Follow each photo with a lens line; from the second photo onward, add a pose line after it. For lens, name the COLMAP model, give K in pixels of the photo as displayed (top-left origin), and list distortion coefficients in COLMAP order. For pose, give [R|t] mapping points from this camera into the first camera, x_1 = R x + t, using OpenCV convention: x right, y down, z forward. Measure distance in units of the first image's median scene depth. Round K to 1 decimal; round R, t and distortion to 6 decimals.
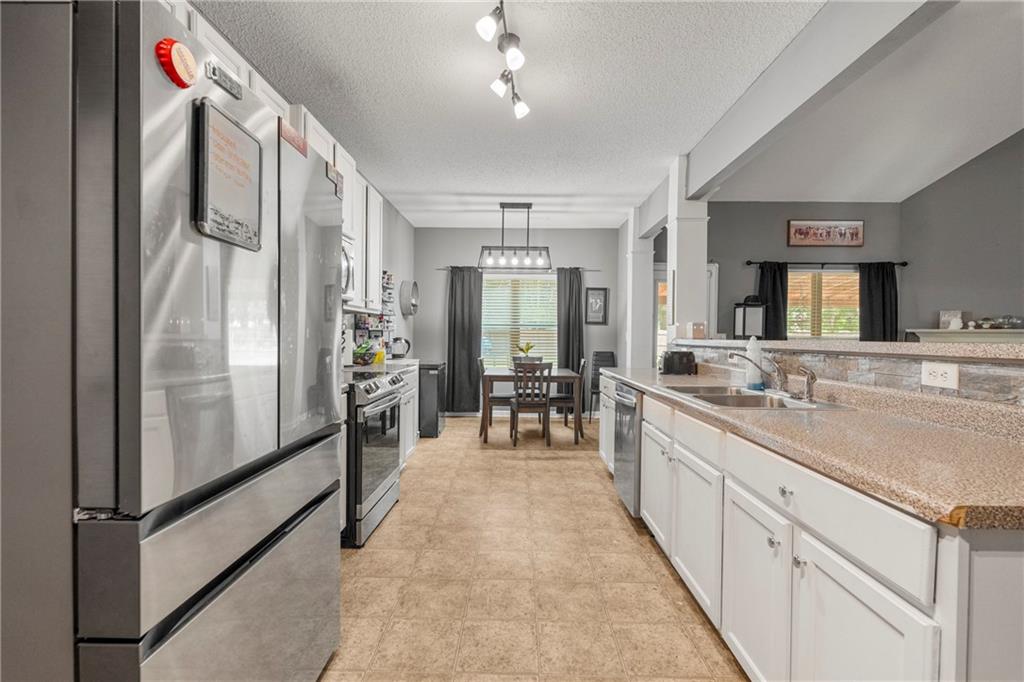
lens RADIAL K [[452.3, 0, 512.5], [0, 452.3, 341.3], [0, 0, 1]] dist [-0.005064, 0.000268]
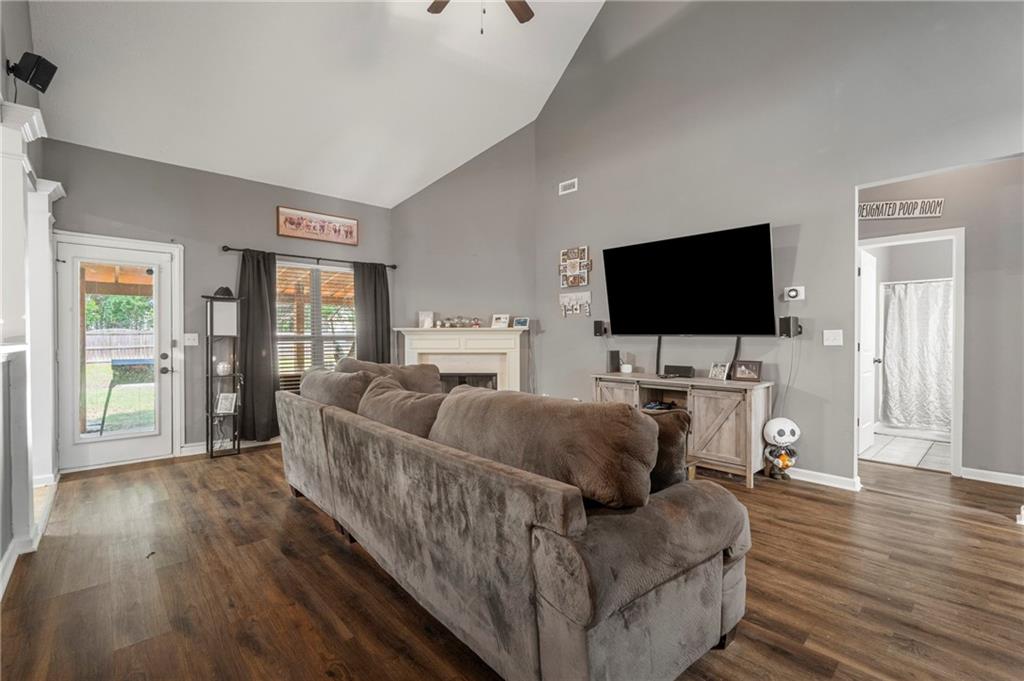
lens RADIAL K [[452.3, 0, 514.6], [0, 452.3, 341.5], [0, 0, 1]] dist [-0.005064, 0.000268]
pose [[0.722682, -0.020683, 0.690871, 0.329693], [0.017517, 0.999779, 0.011608, -0.001766], [-0.690959, 0.003713, 0.722885, 0.026817]]
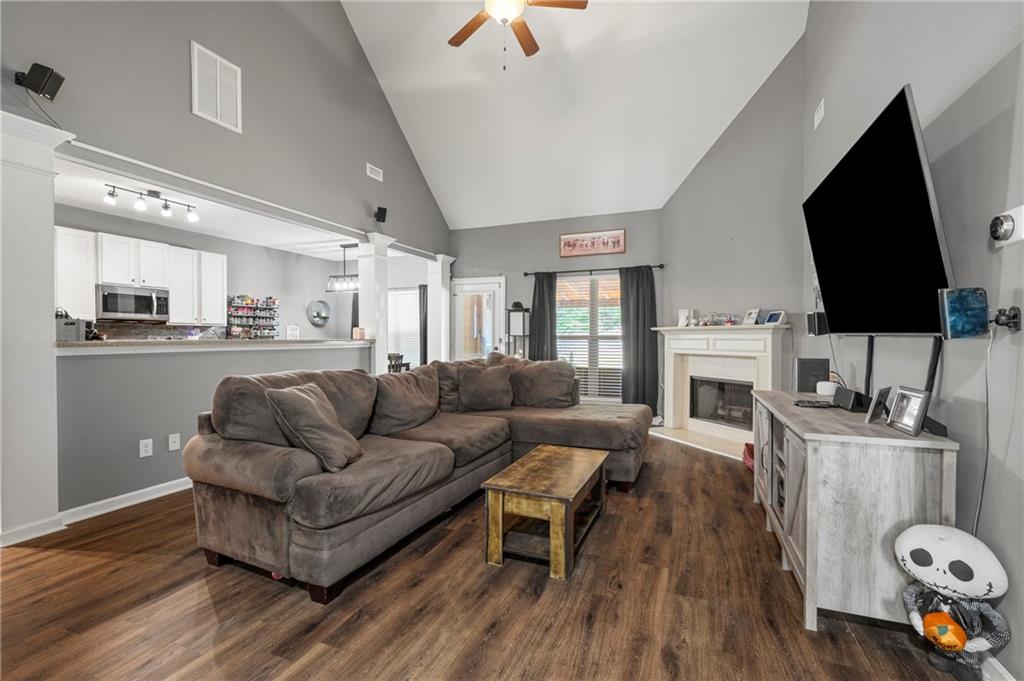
lens RADIAL K [[452.3, 0, 510.1], [0, 452.3, 342.6], [0, 0, 1]] dist [-0.005064, 0.000268]
pose [[0.930826, -0.006770, -0.365400, 0.922340], [0.007460, 0.999972, 0.000475, 0.006186], [0.365386, -0.003168, 0.930851, -0.128877]]
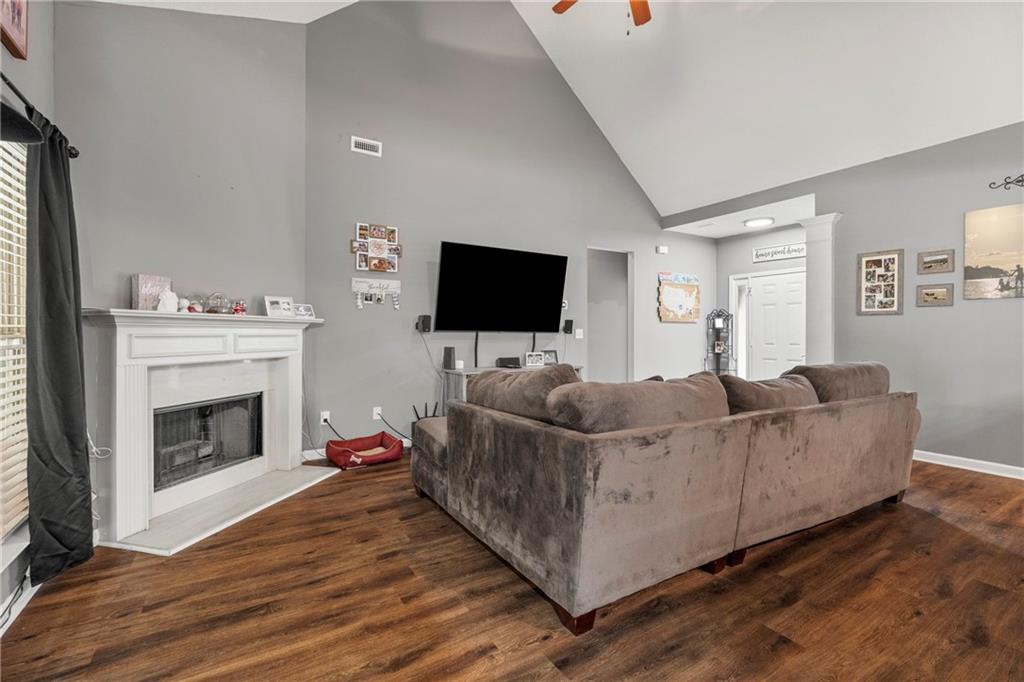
lens RADIAL K [[452.3, 0, 513.2], [0, 452.3, 331.5], [0, 0, 1]] dist [-0.005064, 0.000268]
pose [[-0.539999, -0.008103, 0.841627, 0.291498], [0.000853, 0.999948, 0.010174, -0.008249], [-0.841665, 0.006212, -0.539964, 0.877334]]
